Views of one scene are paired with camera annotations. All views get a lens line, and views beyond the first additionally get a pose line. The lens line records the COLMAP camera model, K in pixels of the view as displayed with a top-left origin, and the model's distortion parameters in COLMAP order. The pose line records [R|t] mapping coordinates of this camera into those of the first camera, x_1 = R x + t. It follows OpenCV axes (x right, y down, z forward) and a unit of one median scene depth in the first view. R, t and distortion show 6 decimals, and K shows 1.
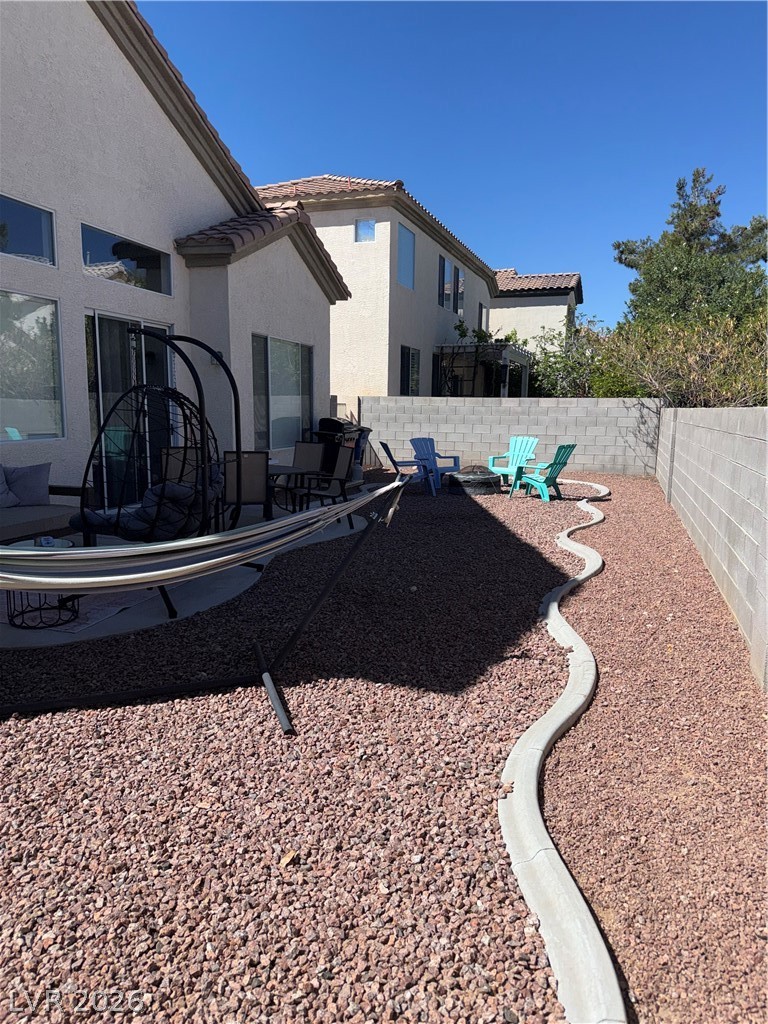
lens RADIAL K [[710.0, 0, 383.8], [0, 710.0, 513.0], [0, 0, 1]] dist [0.001869, 0.000357]
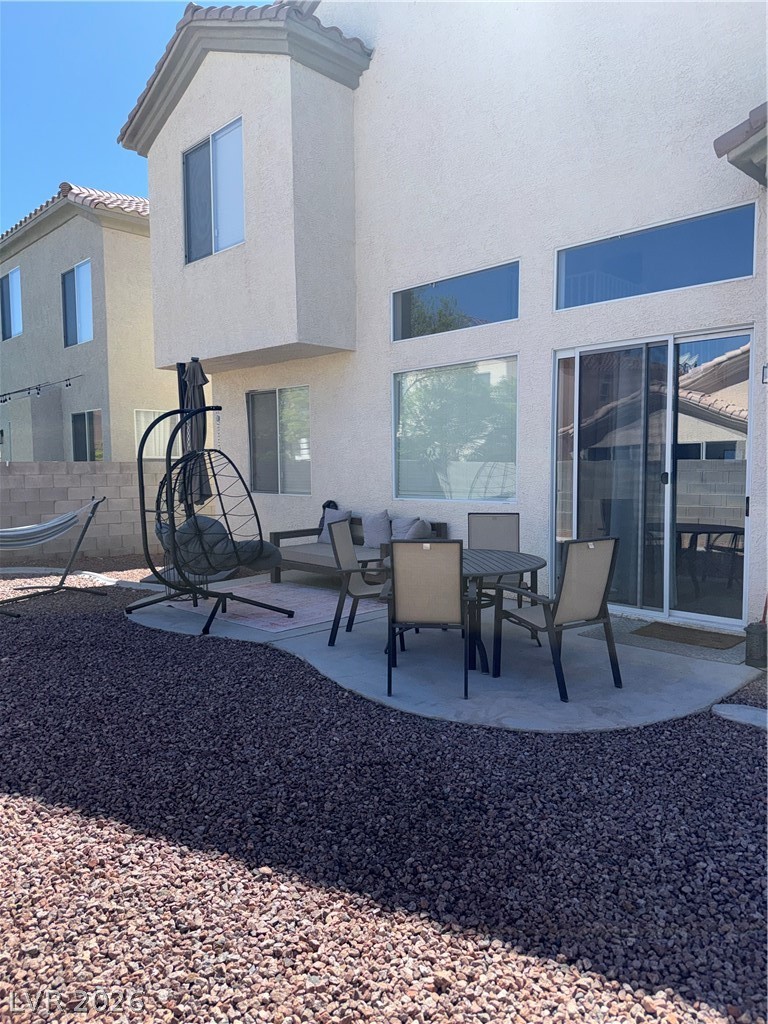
lens RADIAL K [[710.0, 0, 384.0], [0, 710.0, 513.6], [0, 0, 1]] dist [0.001869, 0.000357]
pose [[-0.462561, 0.065679, -0.884151, 0.443800], [-0.124215, 0.982615, 0.137980, -0.198214], [0.877843, 0.173649, -0.446361, 1.274079]]
